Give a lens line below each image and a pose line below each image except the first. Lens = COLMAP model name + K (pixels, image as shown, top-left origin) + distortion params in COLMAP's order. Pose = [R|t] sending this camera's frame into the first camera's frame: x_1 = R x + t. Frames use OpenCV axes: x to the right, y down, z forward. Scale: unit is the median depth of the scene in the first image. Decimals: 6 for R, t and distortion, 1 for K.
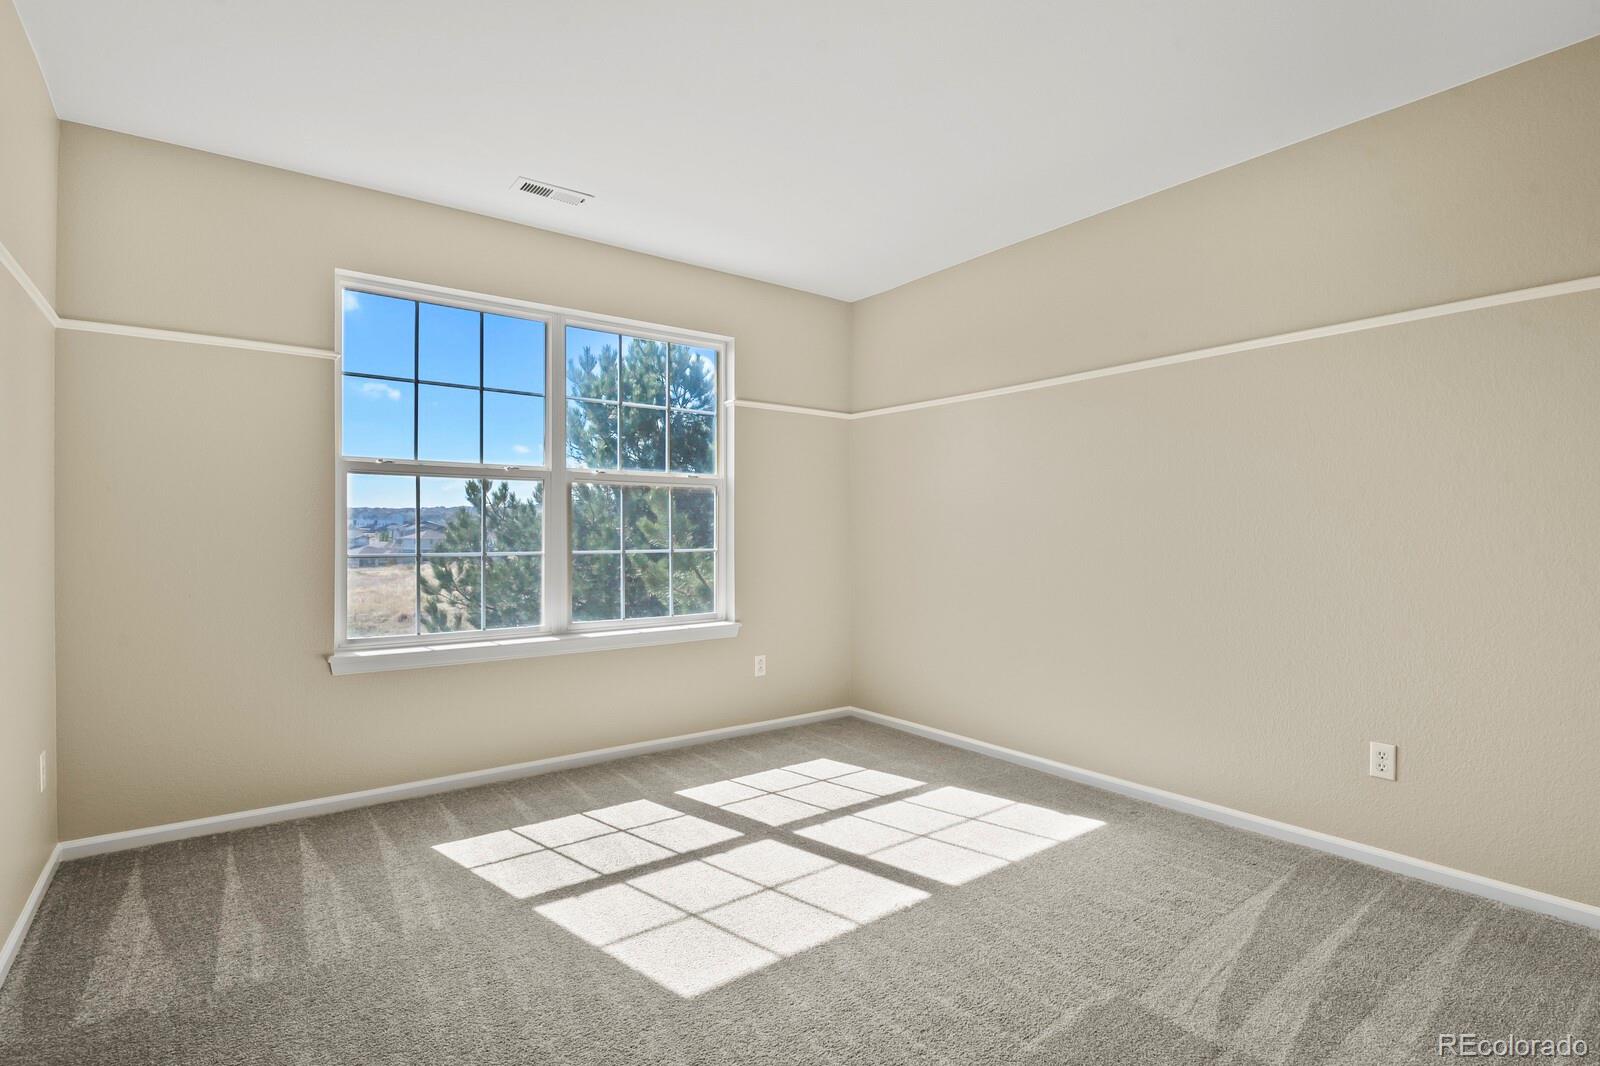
lens RADIAL K [[780.3, 0, 800.0], [0, 780.3, 533.0], [0, 0, 1]] dist [0.015178, -0.021779]
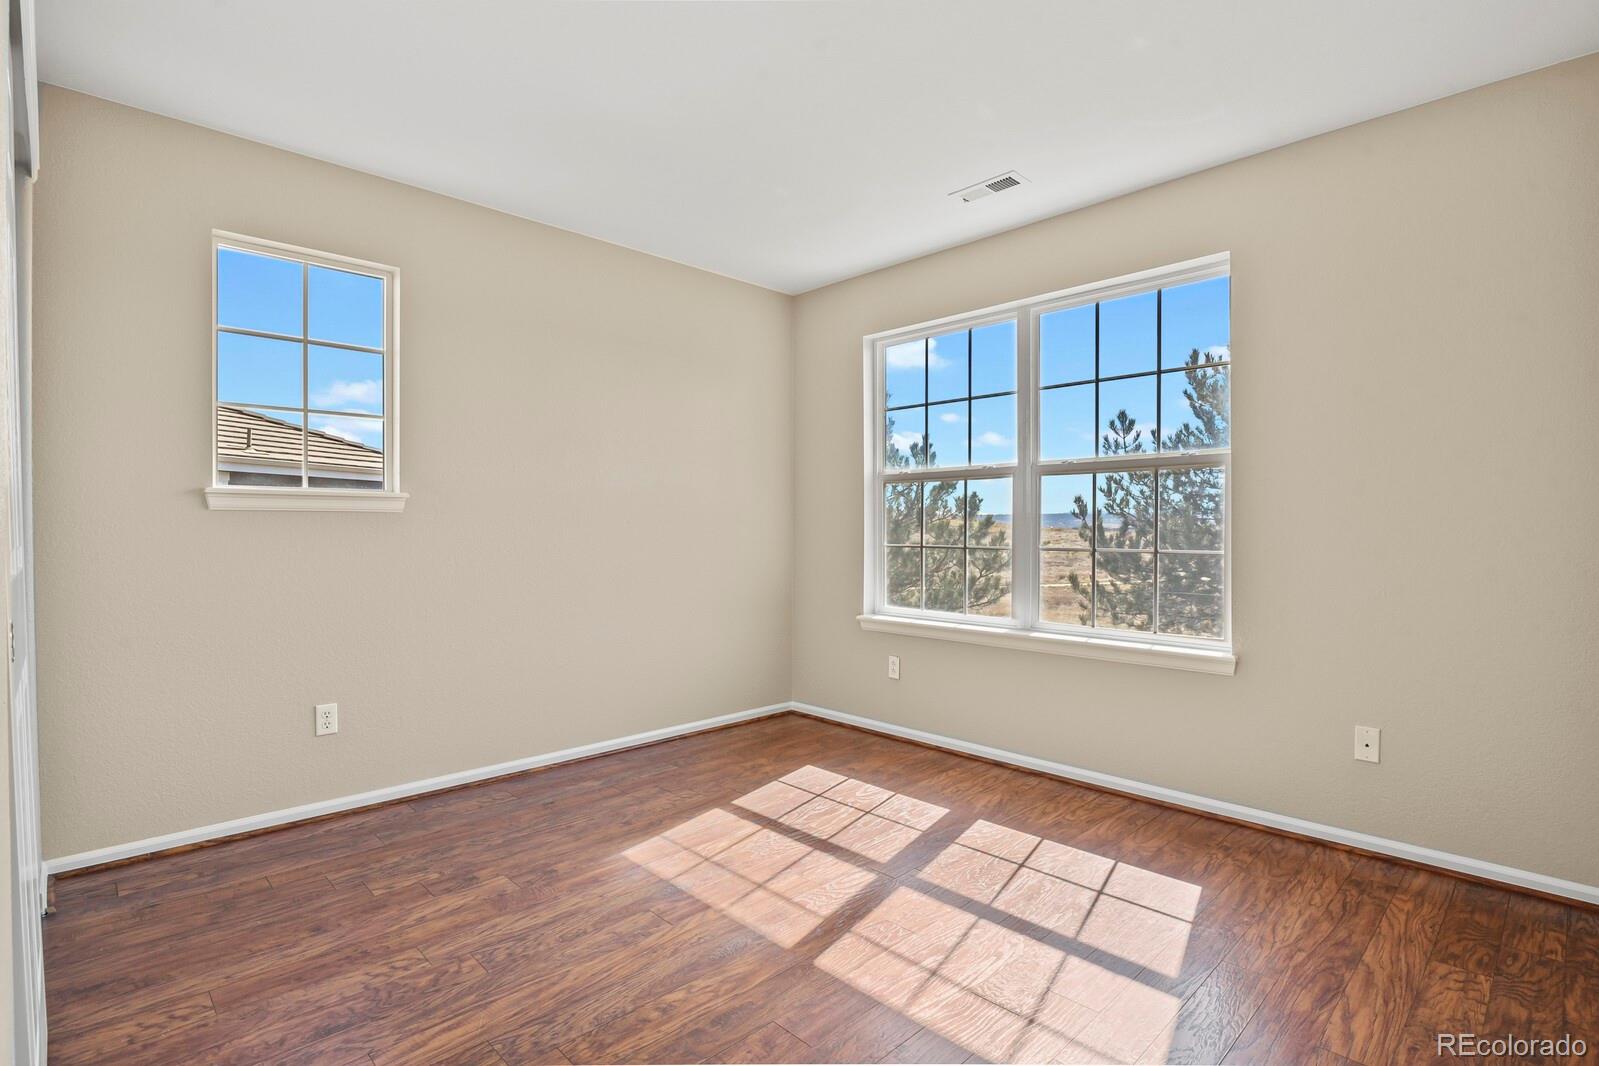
lens RADIAL K [[773.4, 0, 792.5], [0, 773.4, 545.2], [0, 0, 1]] dist [-0.030881, 0.000081]
pose [[0.119357, 0.028096, -0.992454, 0.739239], [-0.003481, 0.999605, 0.027880, -0.009754], [0.992845, 0.000127, 0.119407, 0.727996]]
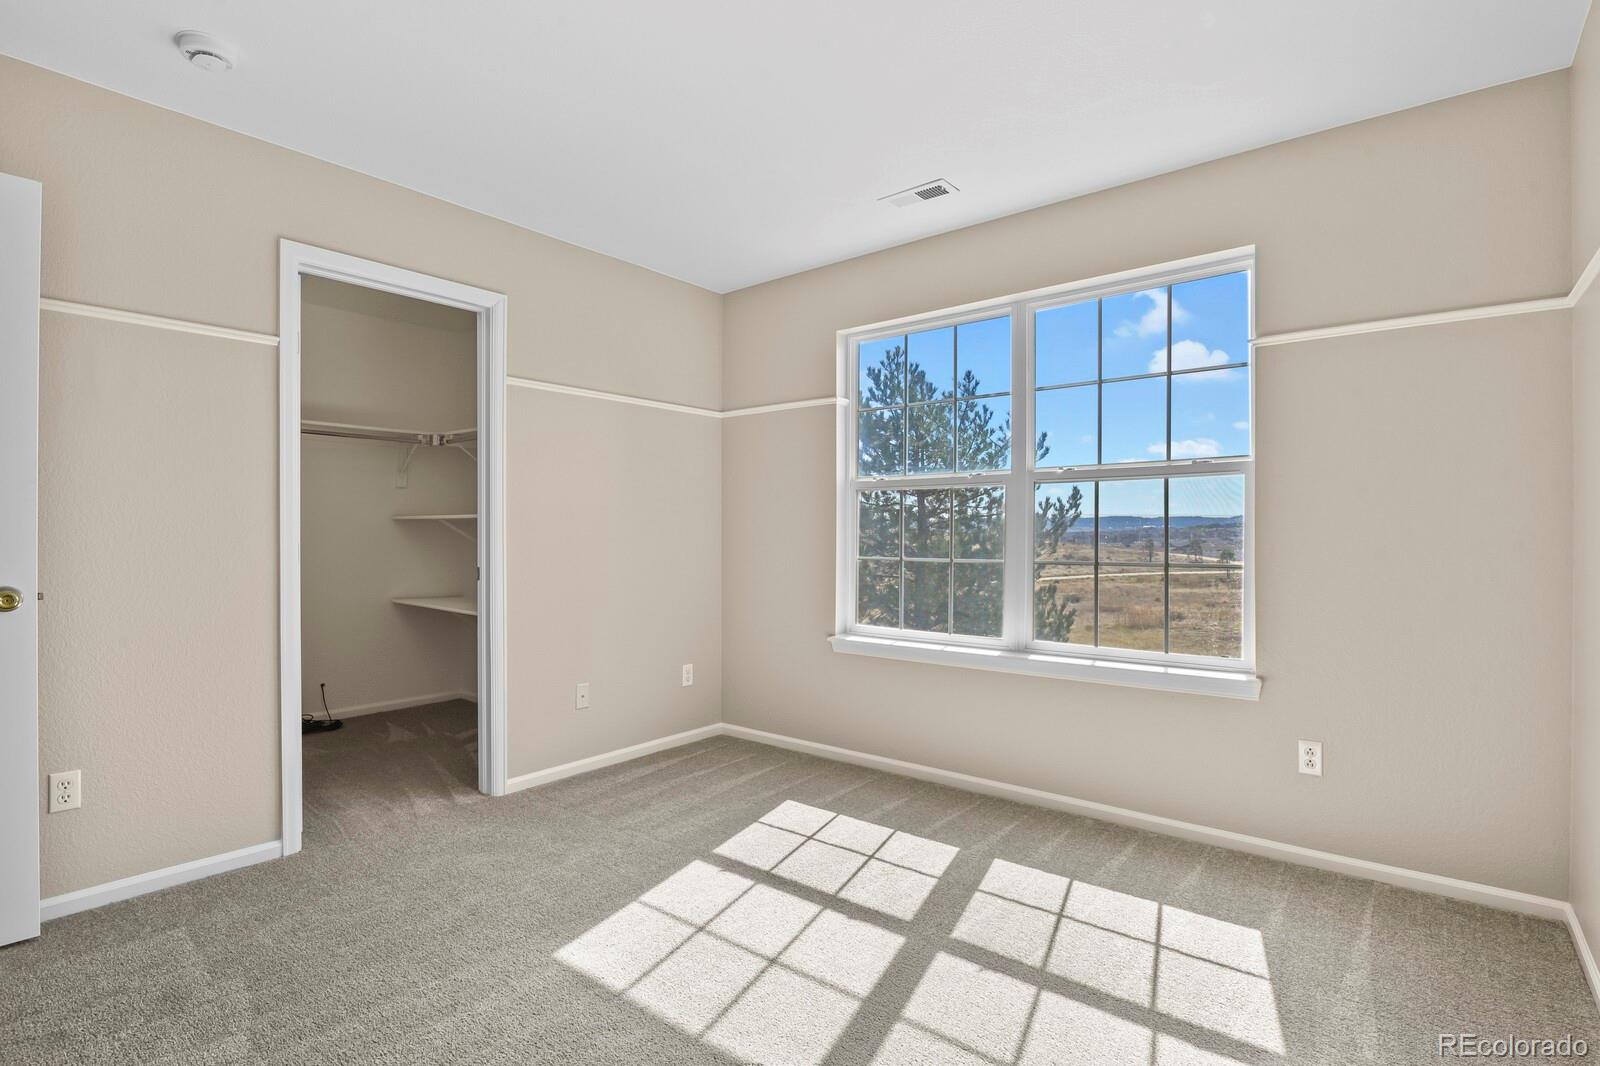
lens RADIAL K [[780.3, 0, 800.0], [0, 780.3, 533.0], [0, 0, 1]] dist [0.015178, -0.021779]
pose [[0.247729, 0.000810, -0.968829, 0.624870], [-0.003672, 0.999993, -0.000103, -0.008871], [0.968822, 0.003583, 0.247730, 0.641850]]
